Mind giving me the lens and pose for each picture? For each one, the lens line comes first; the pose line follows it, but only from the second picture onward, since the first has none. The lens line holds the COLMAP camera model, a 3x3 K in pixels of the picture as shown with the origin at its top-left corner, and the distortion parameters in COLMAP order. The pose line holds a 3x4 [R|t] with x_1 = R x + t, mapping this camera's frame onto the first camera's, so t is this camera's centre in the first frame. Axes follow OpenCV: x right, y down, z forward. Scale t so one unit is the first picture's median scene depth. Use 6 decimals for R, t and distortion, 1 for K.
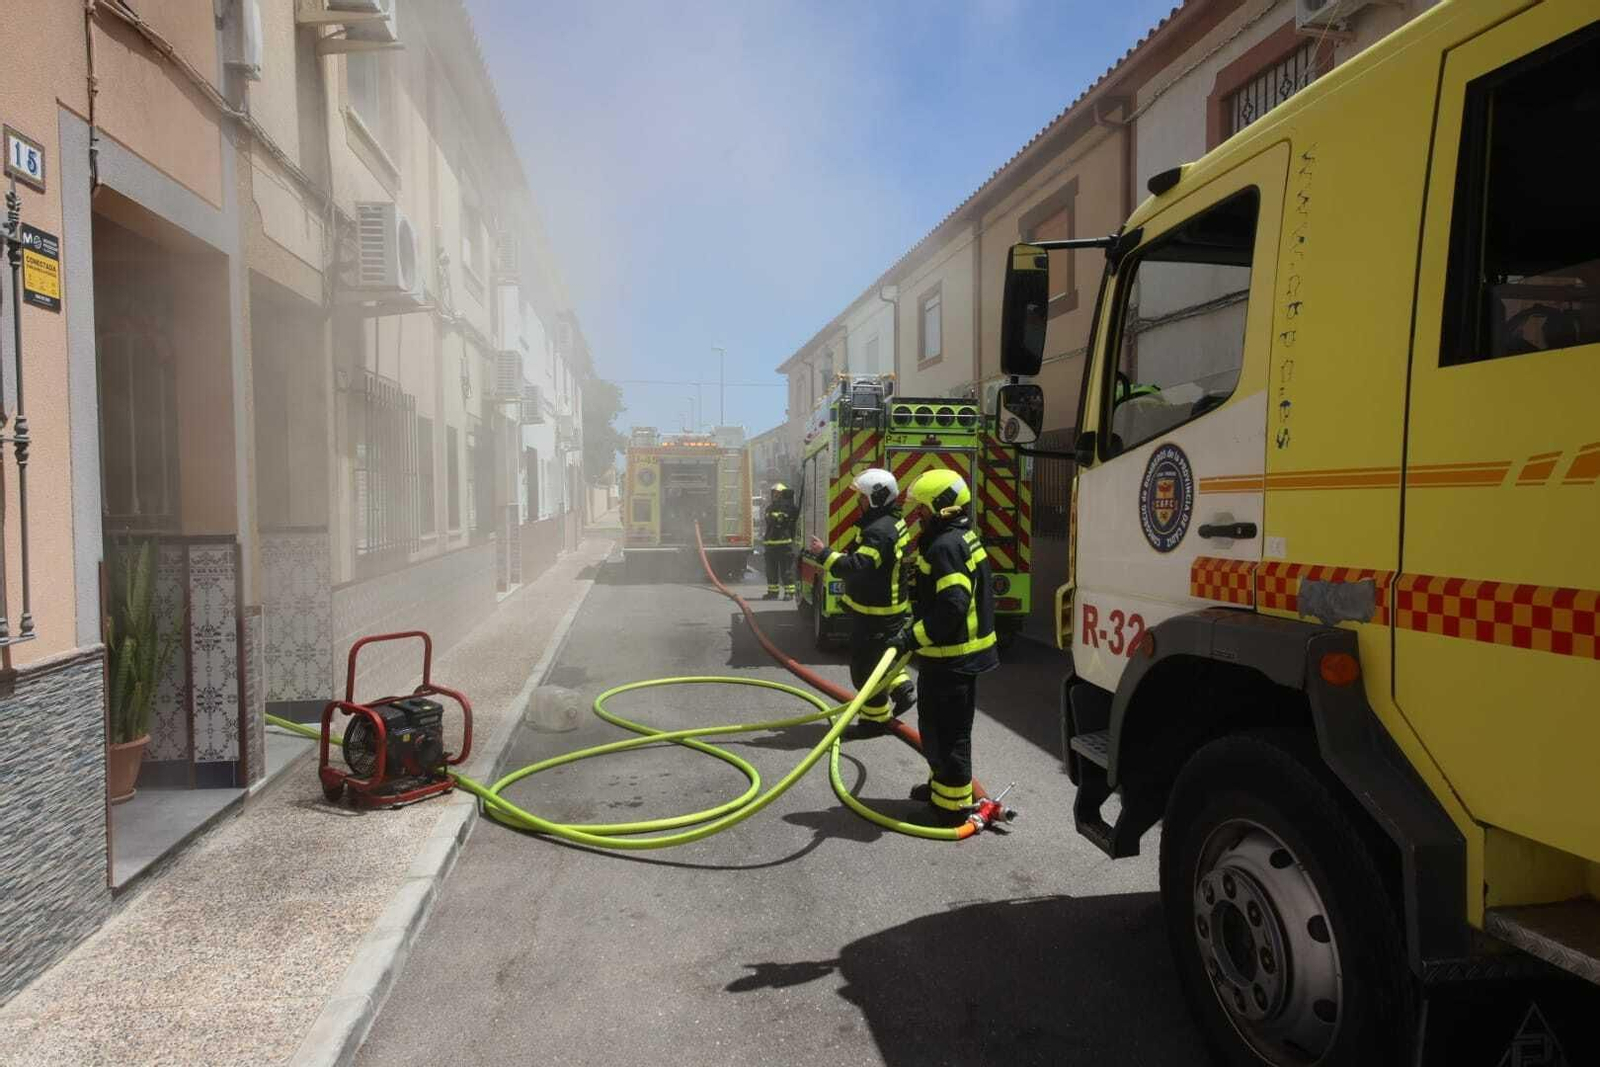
lens RADIAL K [[1033.0, 0, 790.6], [0, 1033.0, 532.4], [0, 0, 1]] dist [0.030363, -0.024072]
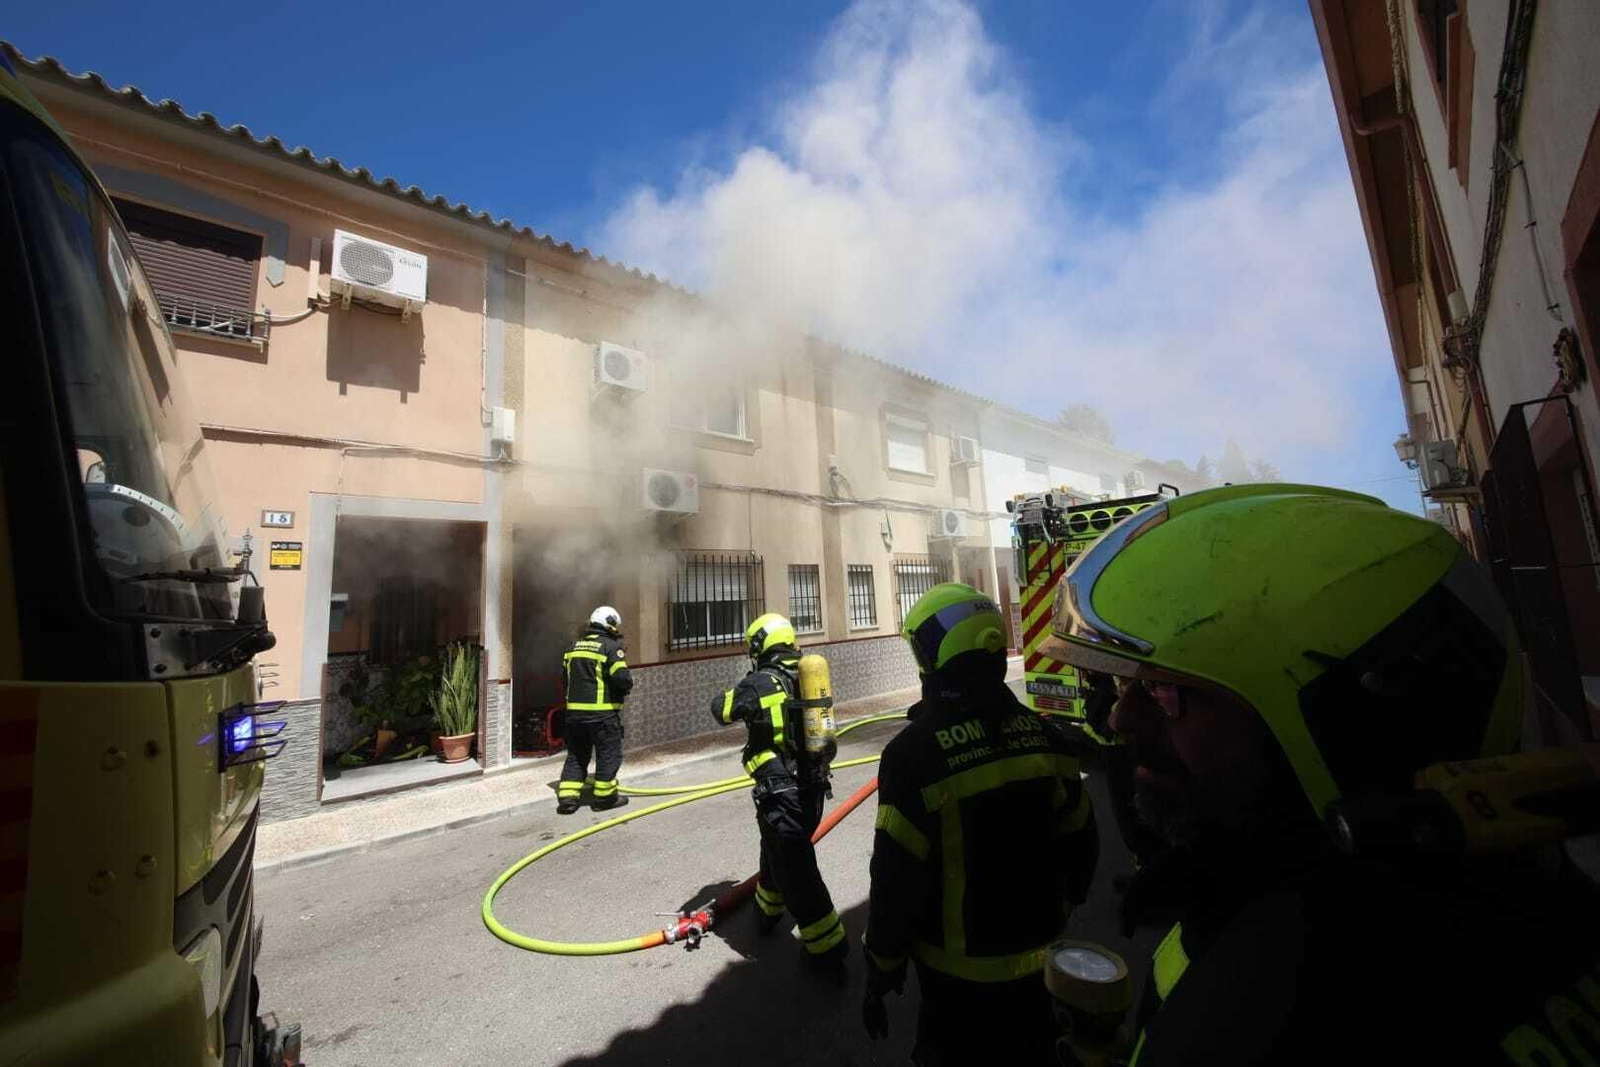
lens RADIAL K [[558.9, 0, 794.2], [0, 558.9, 529.0], [0, 0, 1]] dist [0.005571, -0.009204]
pose [[0.535317, -0.134978, -0.833797, 0.732913], [0.016203, 0.988608, -0.149637, -0.047706], [0.844496, 0.066593, 0.531406, 0.799233]]
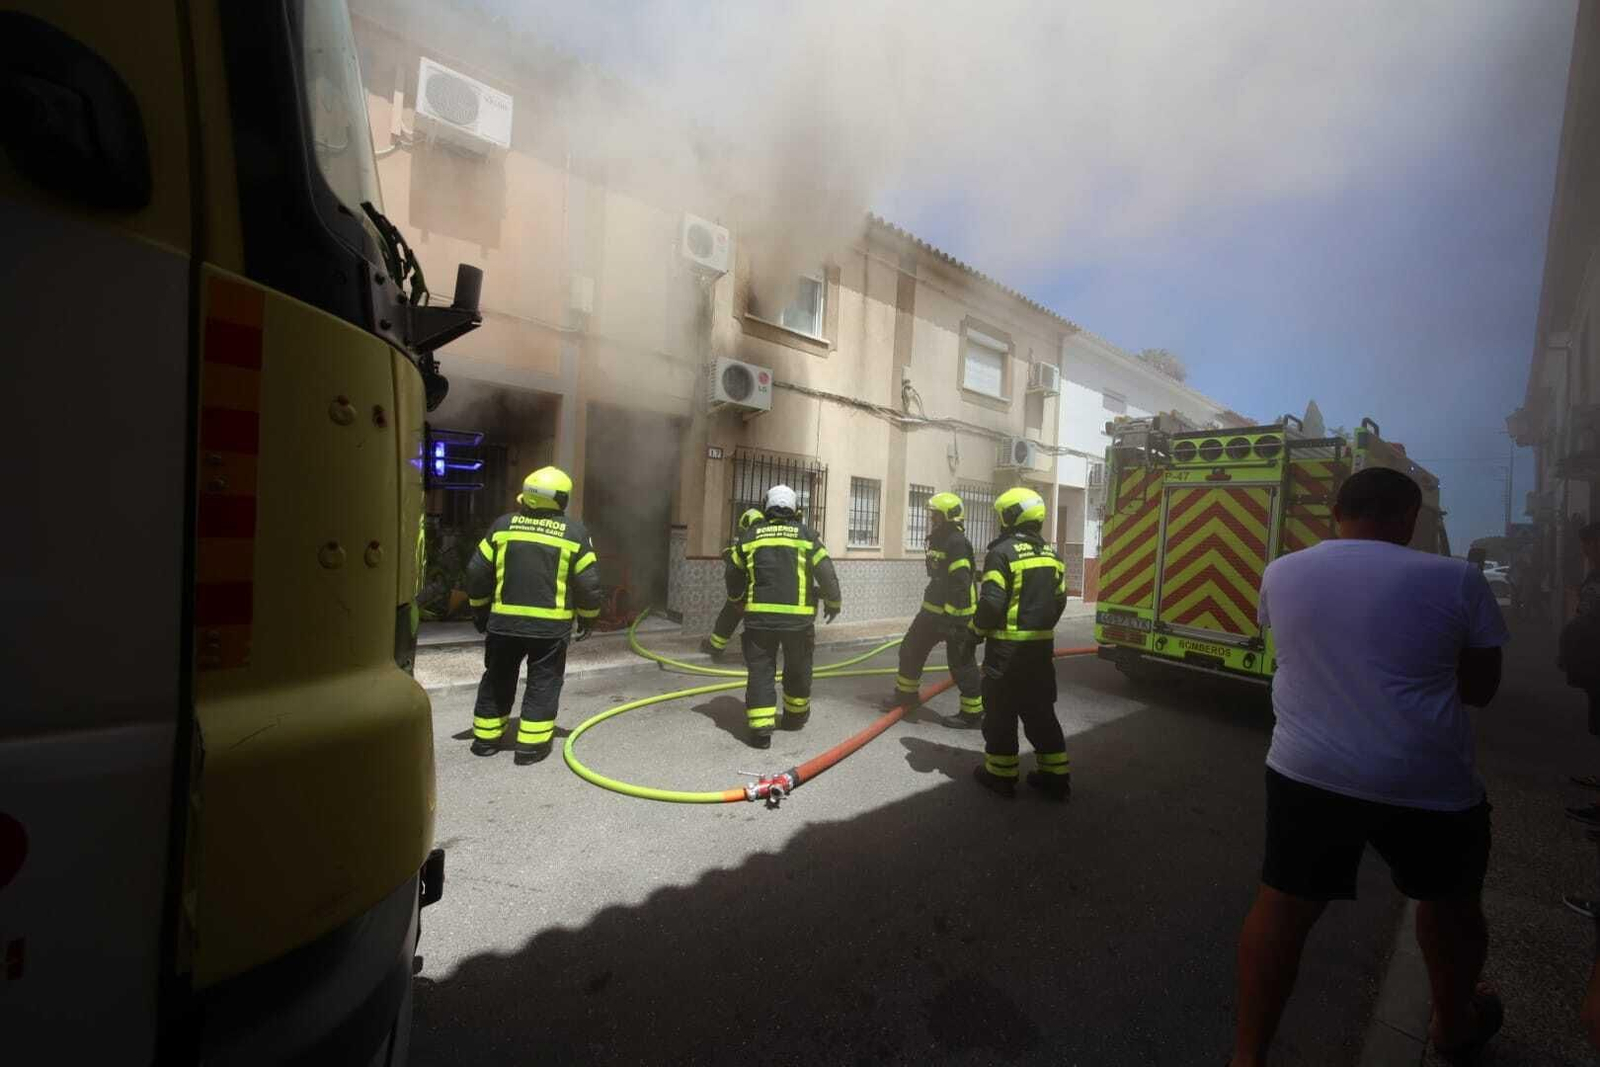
lens RADIAL K [[558.9, 0, 802.7], [0, 558.9, 524.4], [0, 0, 1]] dist [0.005571, -0.009204]
pose [[0.496670, 0.018868, -0.867735, 0.668391], [-0.085596, 0.995955, -0.027337, 0.000064], [0.863709, 0.087852, 0.496275, 0.761353]]
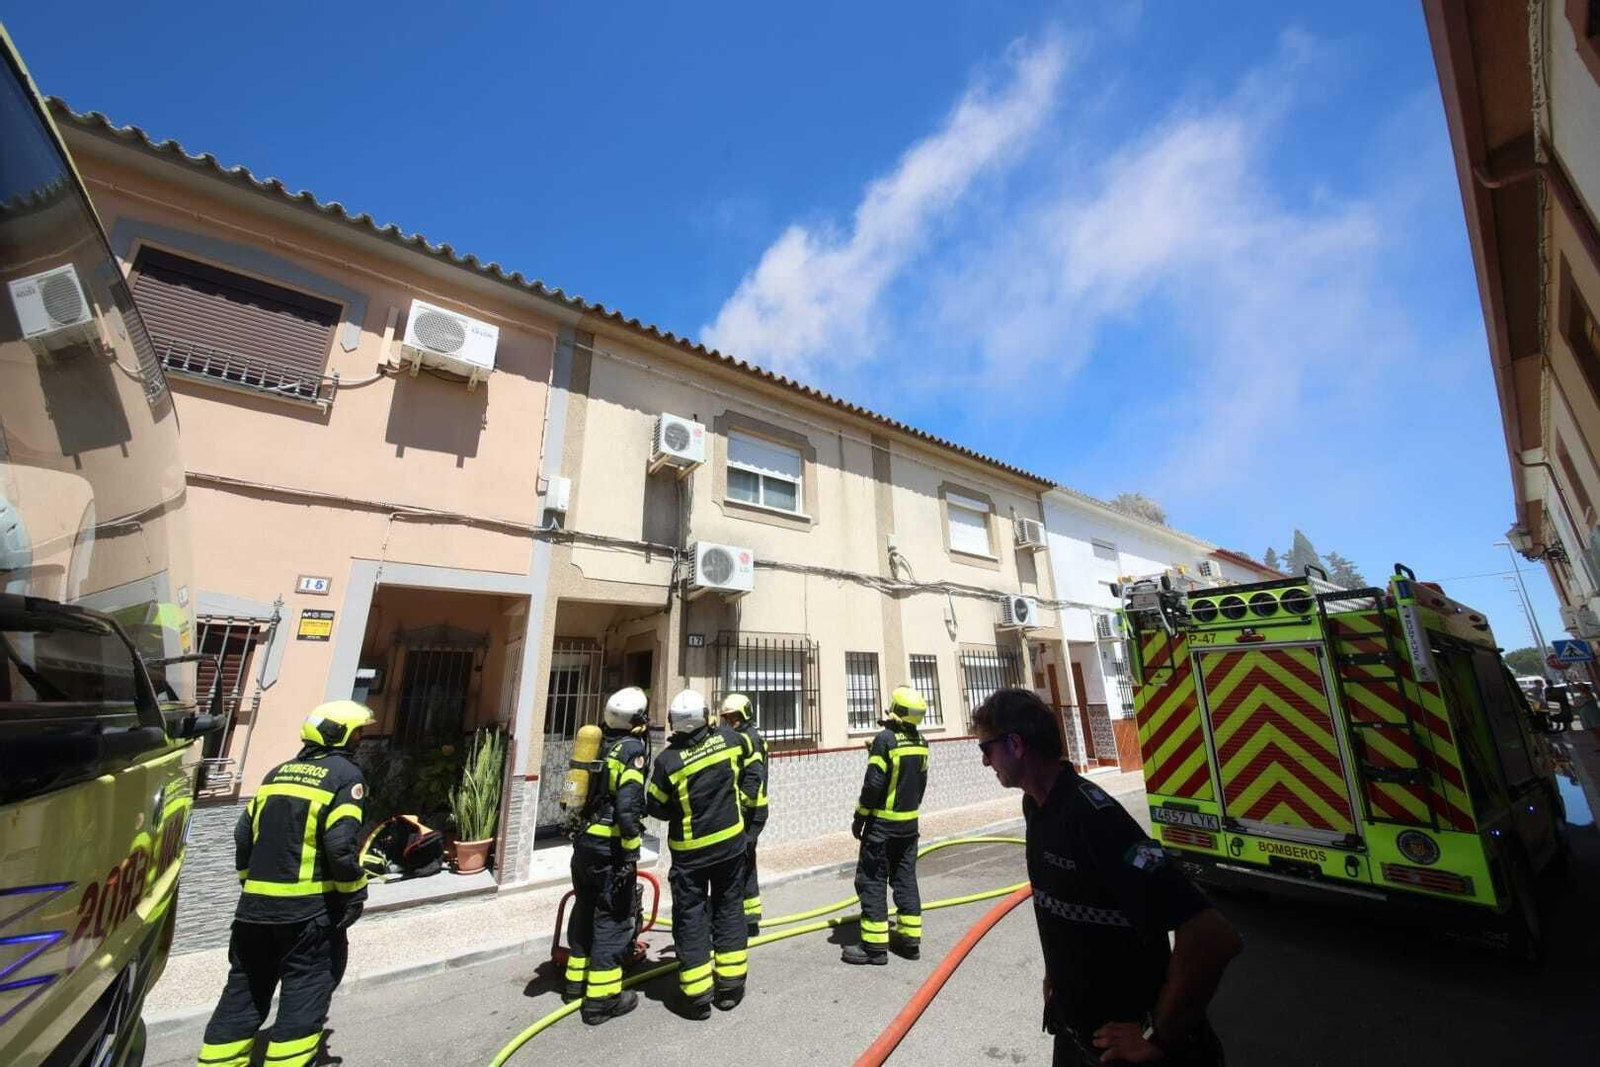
lens RADIAL K [[558.9, 0, 795.5], [0, 558.9, 527.6], [0, 0, 1]] dist [0.005571, -0.009204]
pose [[0.484159, -0.257334, -0.836283, 0.618345], [-0.017325, 0.952767, -0.303208, -0.051482], [0.874809, 0.161290, 0.456832, 0.809018]]
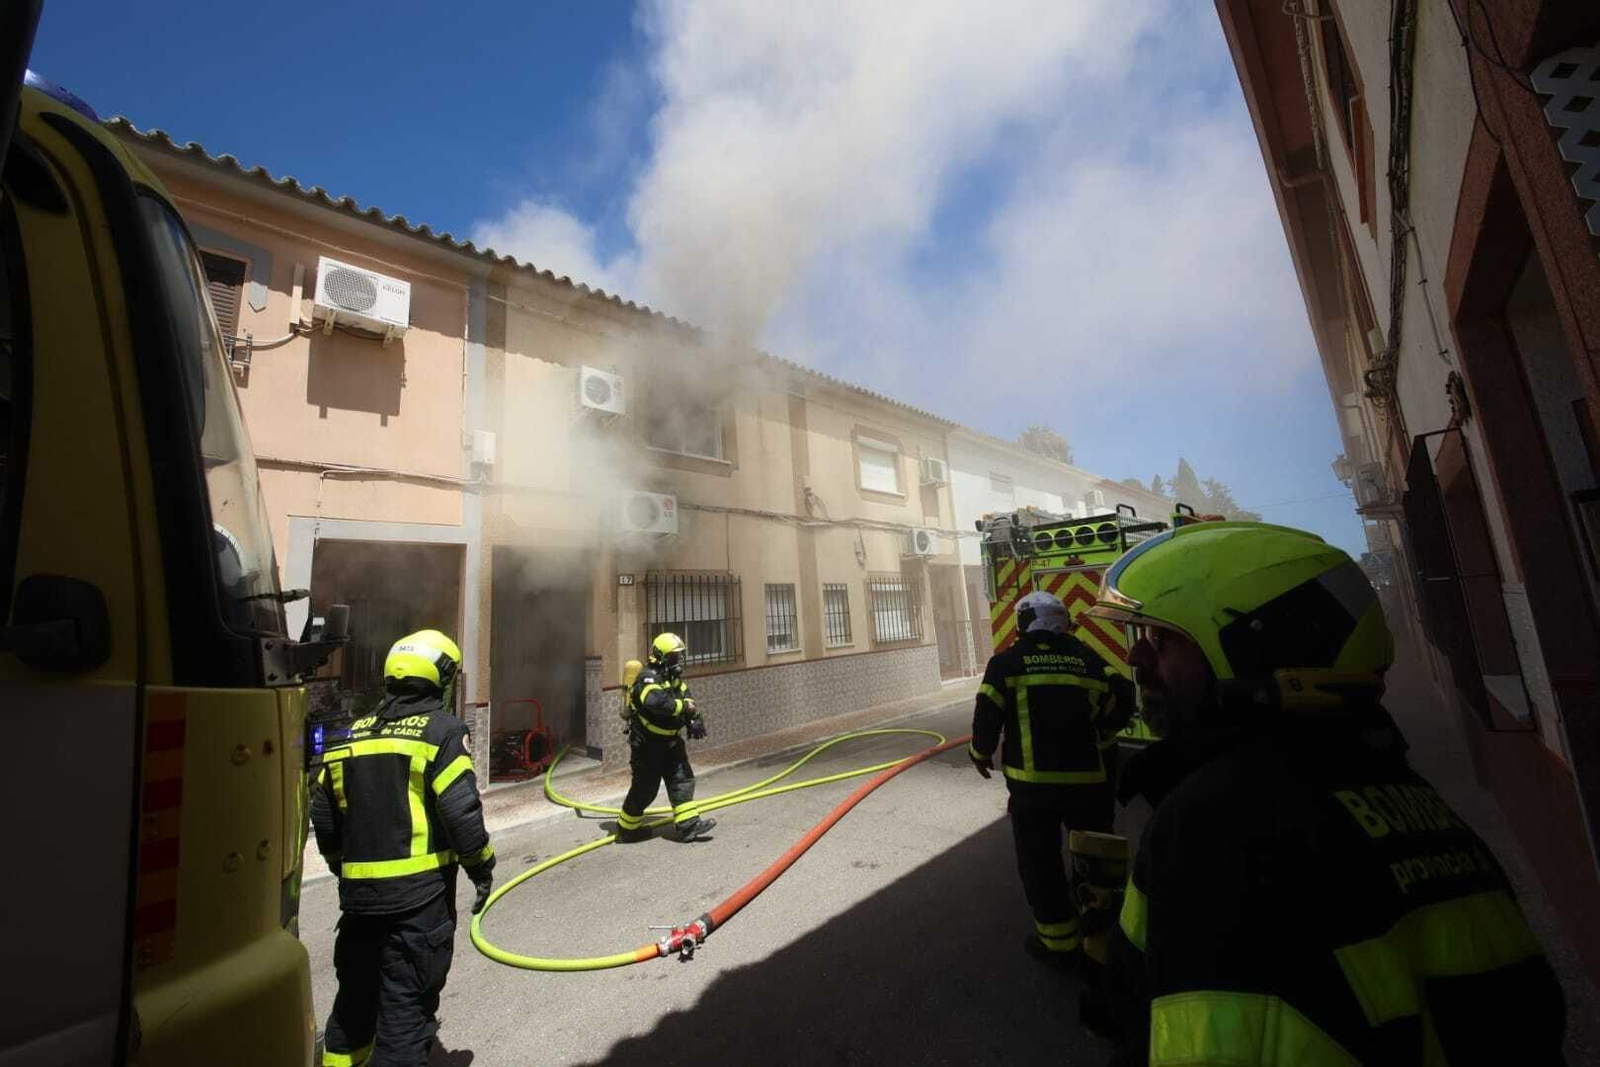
lens RADIAL K [[558.9, 0, 791.0], [0, 558.9, 527.0], [0, 0, 1]] dist [0.005571, -0.009204]
pose [[0.573098, -0.169781, -0.801706, 0.749520], [0.030715, 0.982066, -0.186020, -0.044426], [0.818911, 0.081983, 0.568035, 0.768322]]
